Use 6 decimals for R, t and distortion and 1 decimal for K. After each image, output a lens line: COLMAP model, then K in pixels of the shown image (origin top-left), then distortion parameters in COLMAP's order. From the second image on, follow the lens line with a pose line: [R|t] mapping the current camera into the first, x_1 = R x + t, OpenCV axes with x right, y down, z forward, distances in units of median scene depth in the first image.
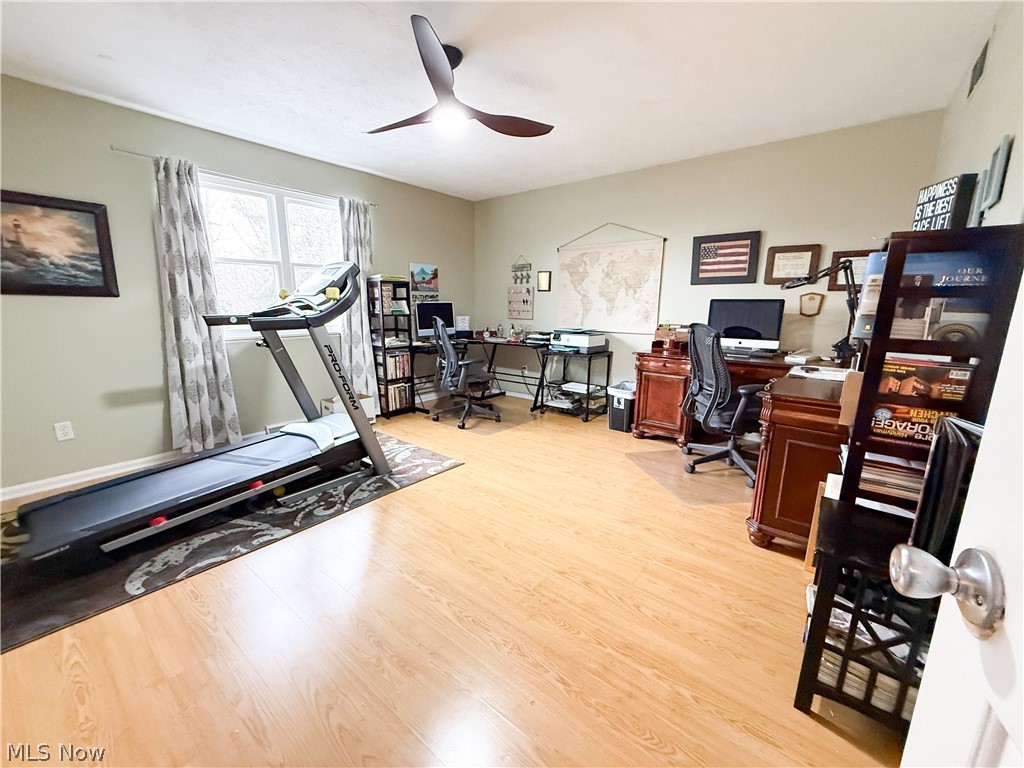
lens RADIAL K [[408.1, 0, 510.2], [0, 408.1, 386.4], [0, 0, 1]] dist [0.001101, 0.000045]
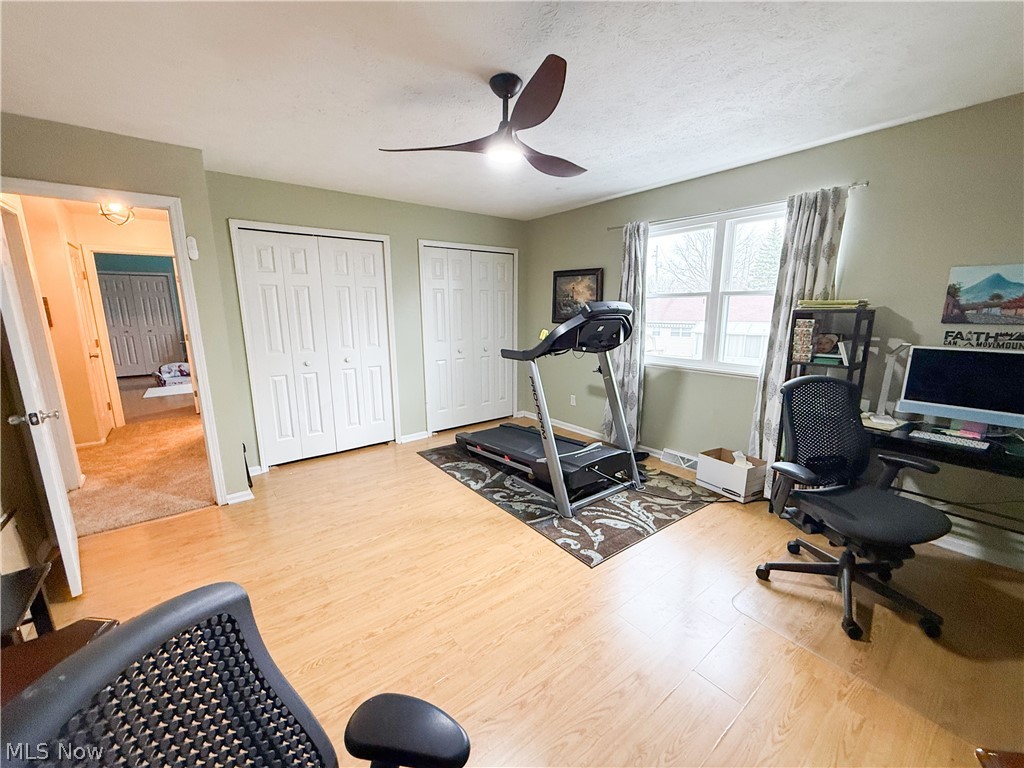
lens RADIAL K [[408.1, 0, 510.2], [0, 408.1, 386.4], [0, 0, 1]] dist [0.001101, 0.000045]
pose [[-0.227270, 0.186751, -0.955757, 0.707970], [-0.189781, 0.954129, 0.231561, -0.334433], [0.955161, 0.234012, -0.181403, 1.143350]]
